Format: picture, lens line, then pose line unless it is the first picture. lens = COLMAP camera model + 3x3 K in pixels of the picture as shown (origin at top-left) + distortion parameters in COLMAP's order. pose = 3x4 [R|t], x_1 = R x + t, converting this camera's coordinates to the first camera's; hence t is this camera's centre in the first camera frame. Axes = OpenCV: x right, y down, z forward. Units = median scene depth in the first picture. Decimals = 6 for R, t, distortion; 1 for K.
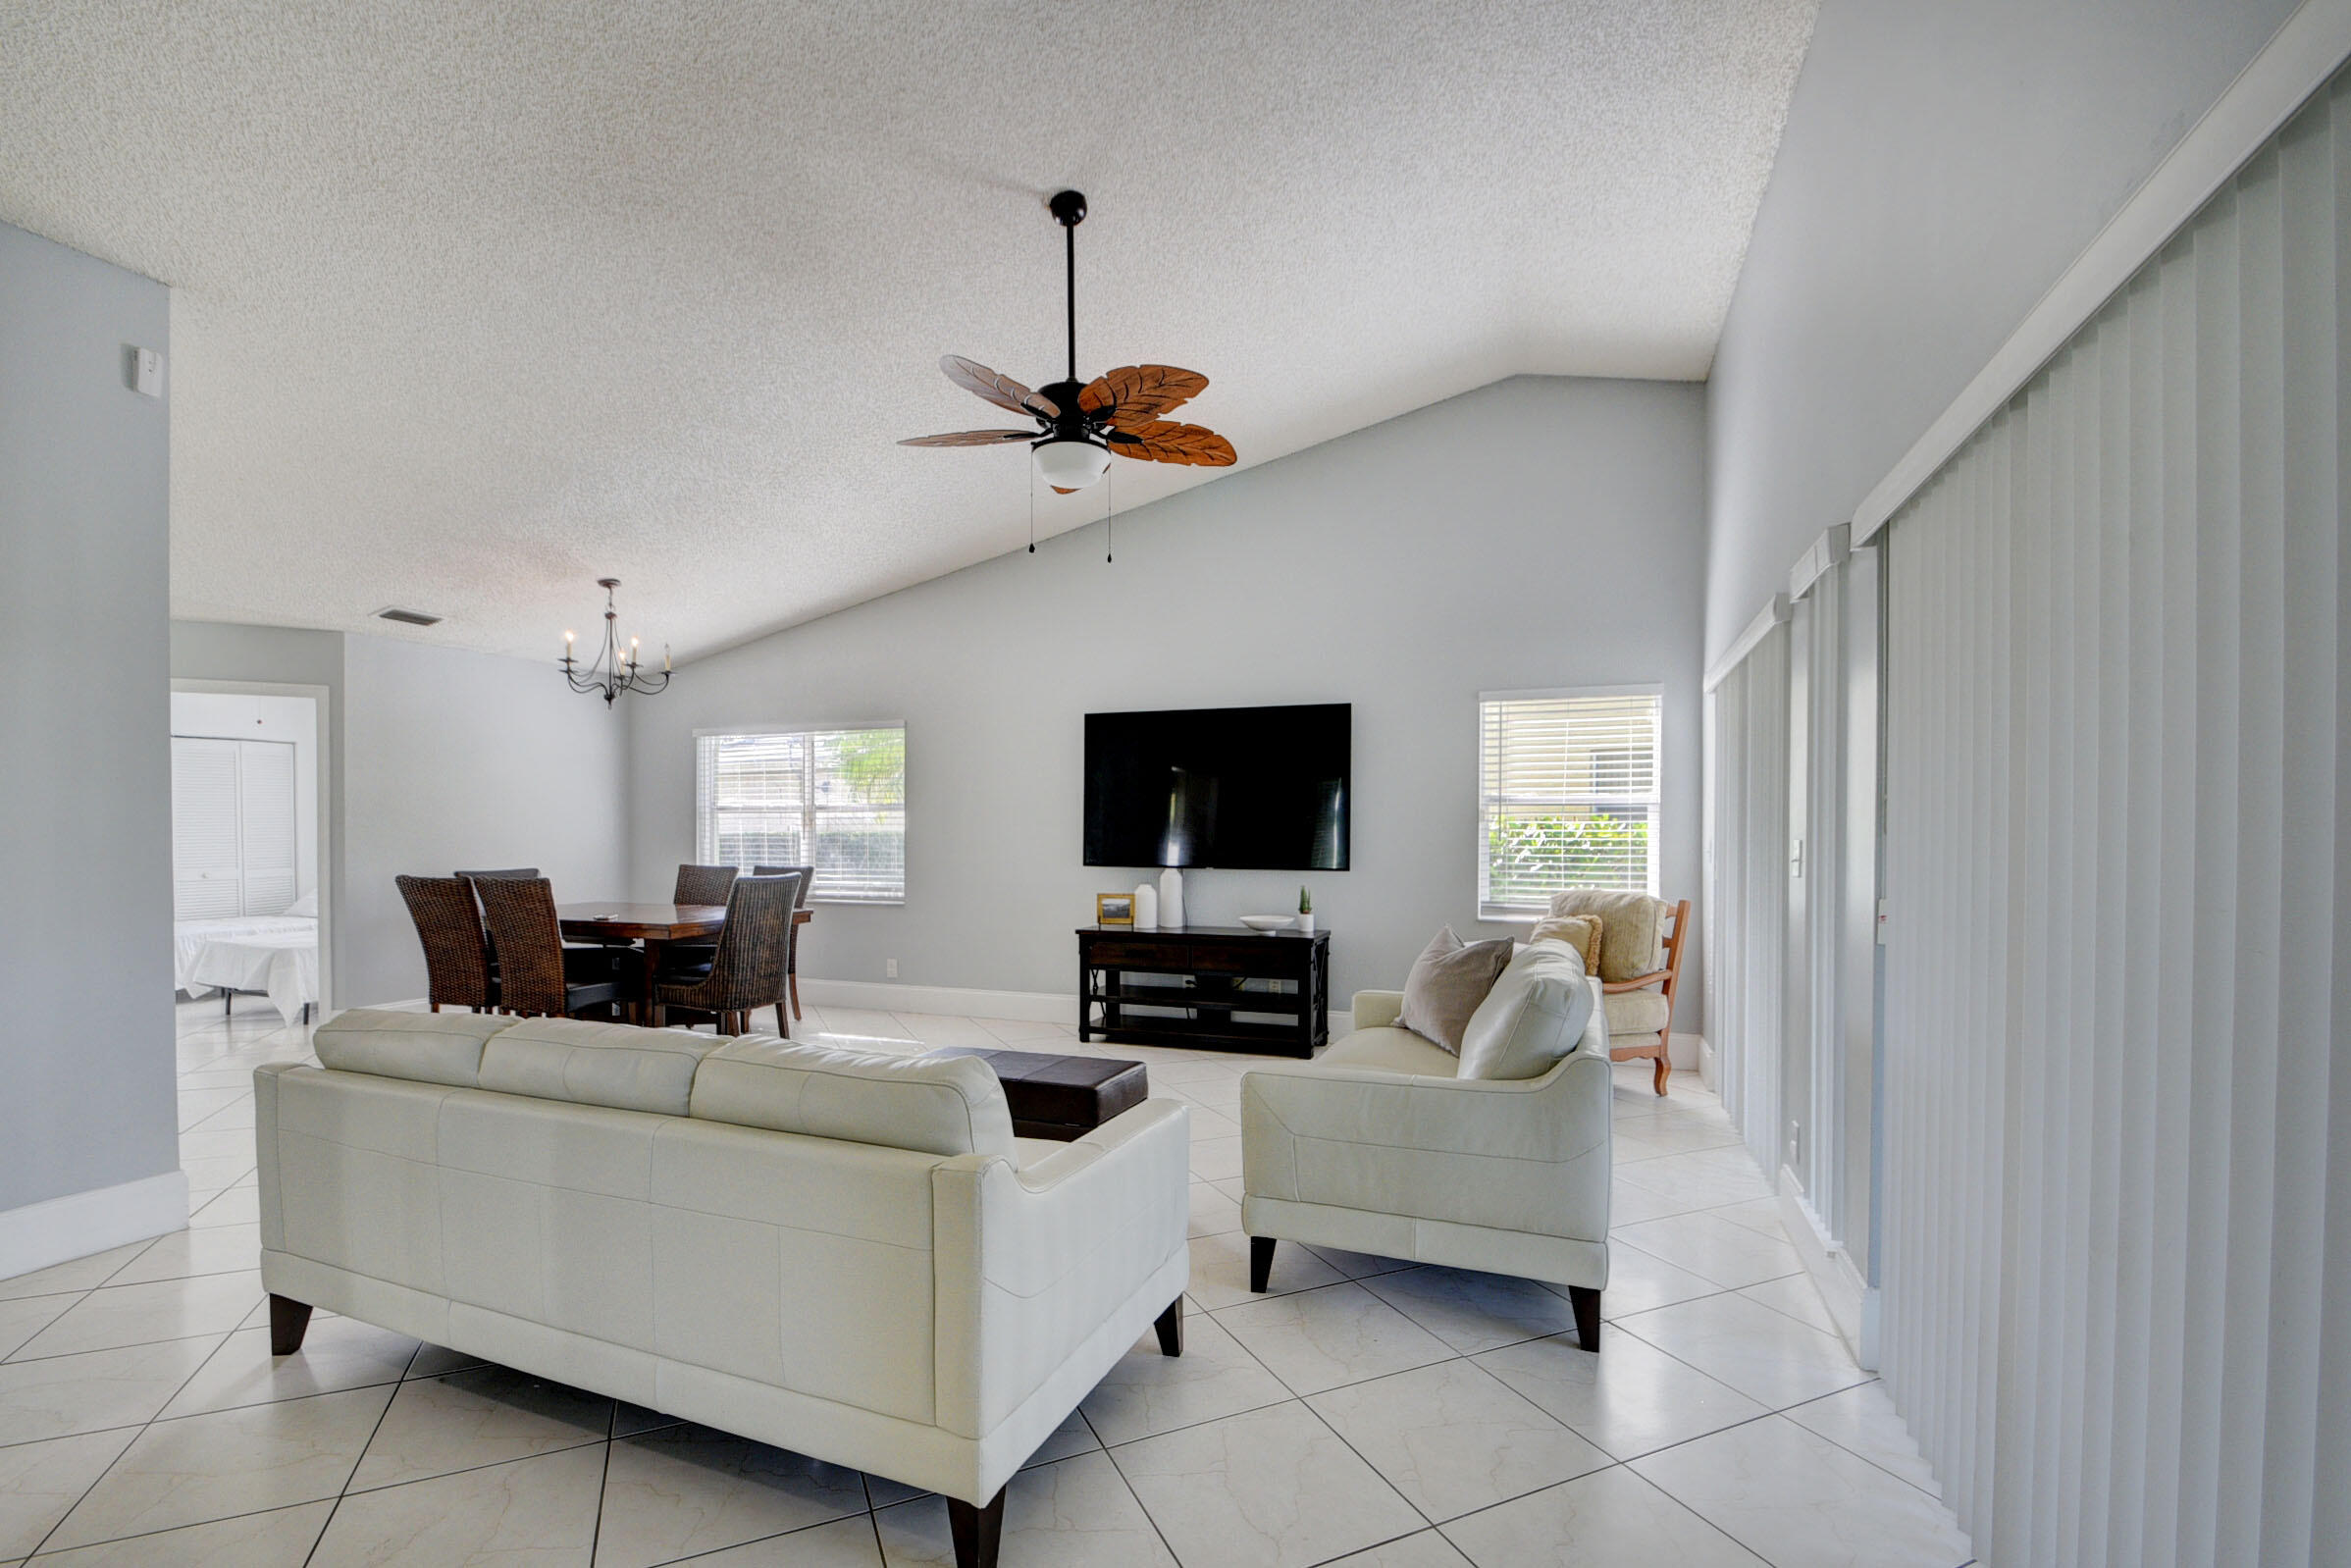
lens RADIAL K [[1032.8, 0, 1181.7], [0, 1032.8, 835.5], [0, 0, 1]] dist [-0.014994, 0.000110]
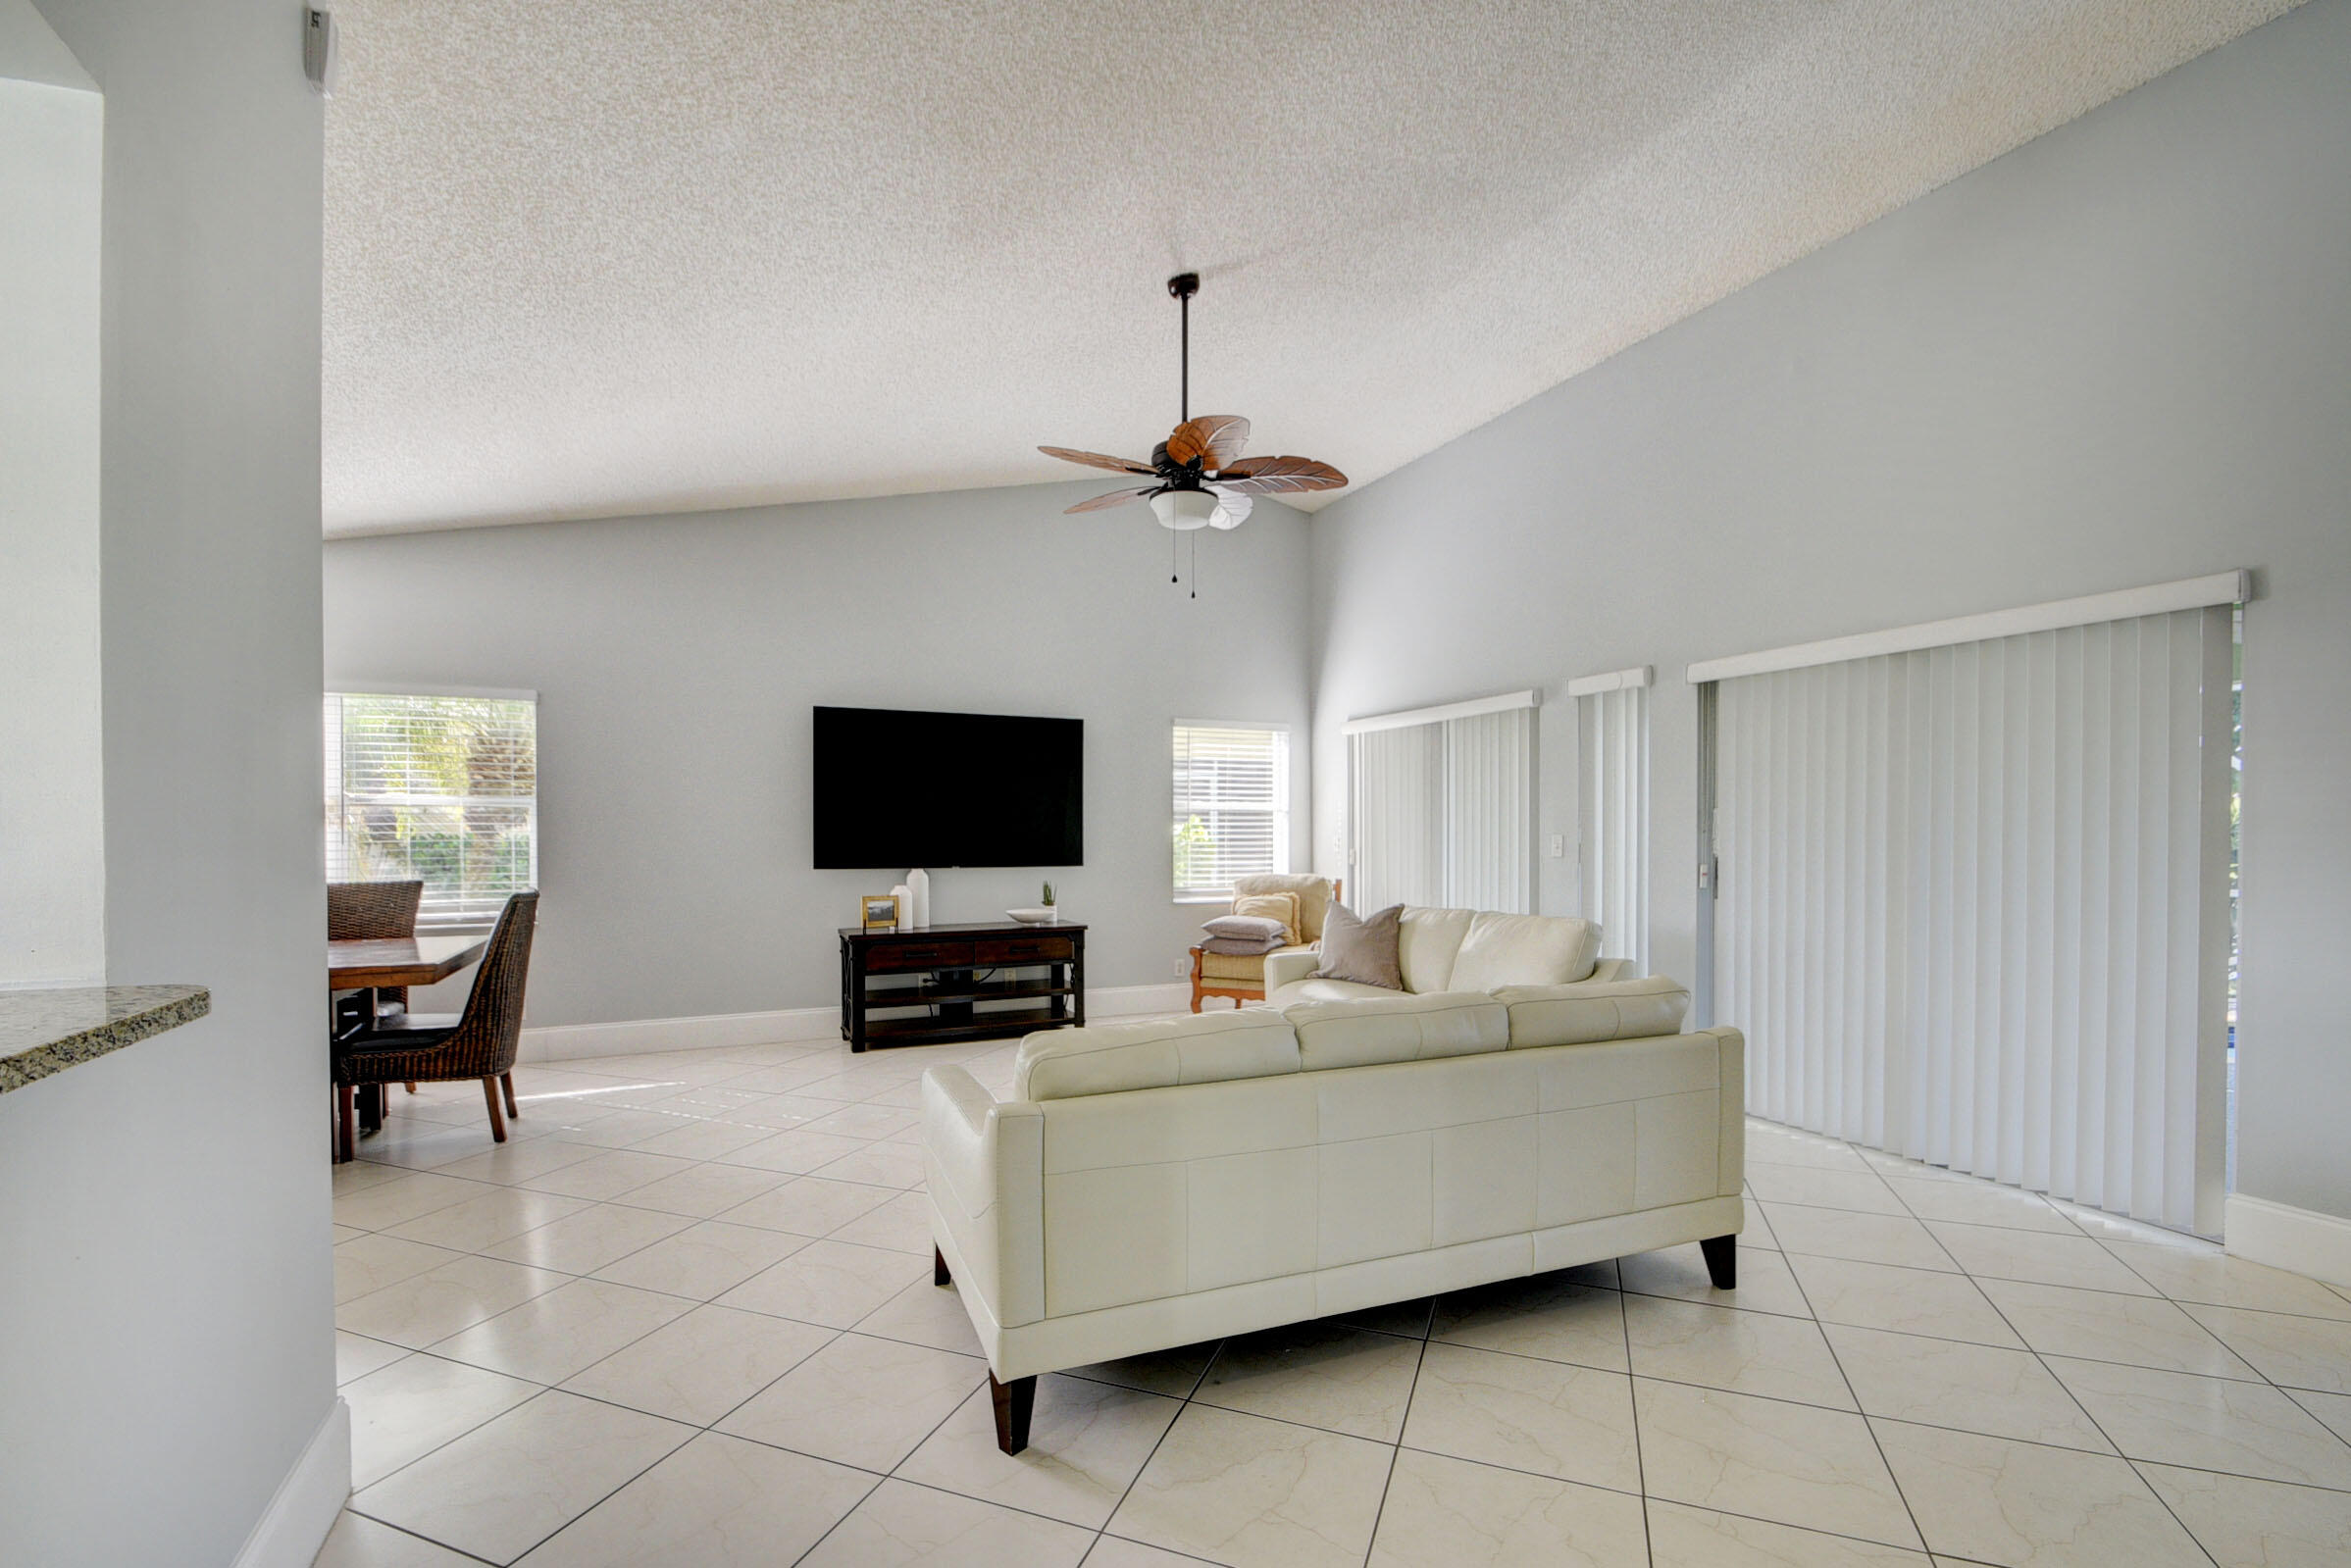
lens RADIAL K [[1038.5, 0, 1160.2], [0, 1038.5, 838.3], [0, 0, 1]] dist [0.020124, -0.022600]
pose [[0.717175, -0.006691, 0.696861, -0.561790], [0.003593, 0.999976, 0.005904, -0.002550], [-0.696884, -0.001730, 0.717182, 0.112415]]
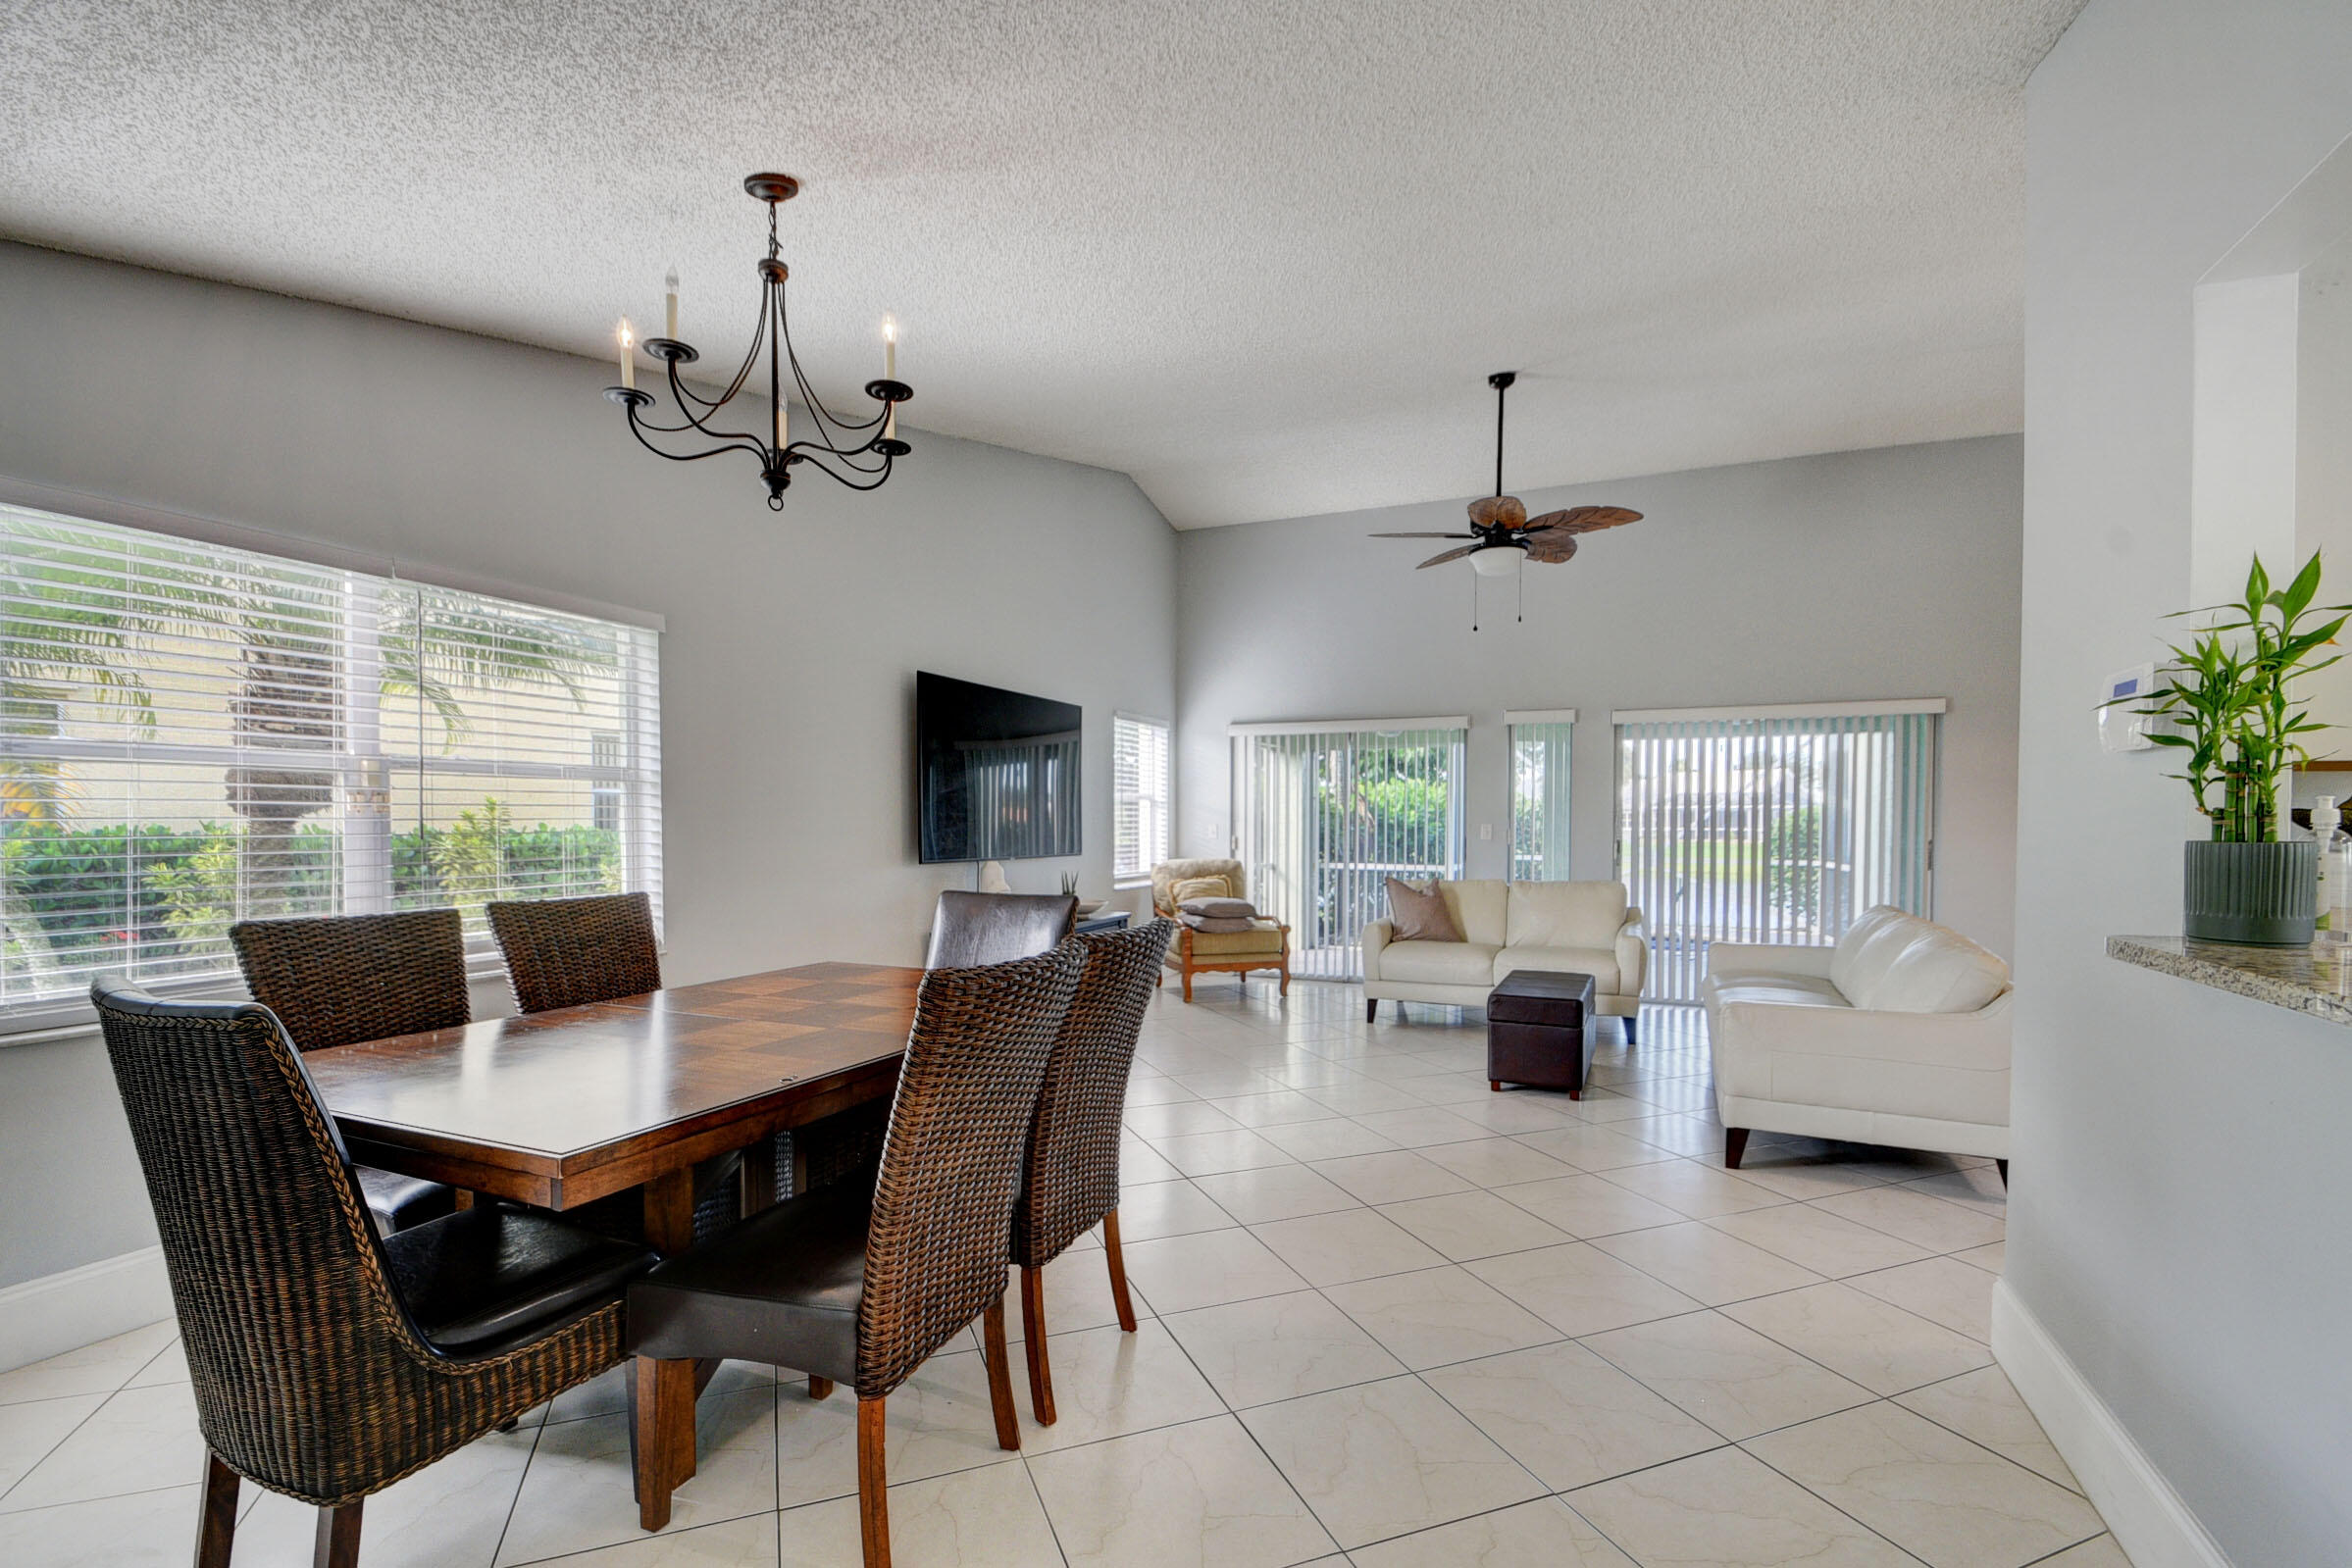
lens RADIAL K [[1038.9, 0, 1160.7], [0, 1038.9, 838.4], [0, 0, 1]] dist [0.020124, -0.022600]
pose [[0.053471, -0.020394, 0.998361, -0.942497], [0.001167, 0.999792, 0.020361, -0.007467], [-0.998569, 0.000076, 0.053484, 0.829992]]
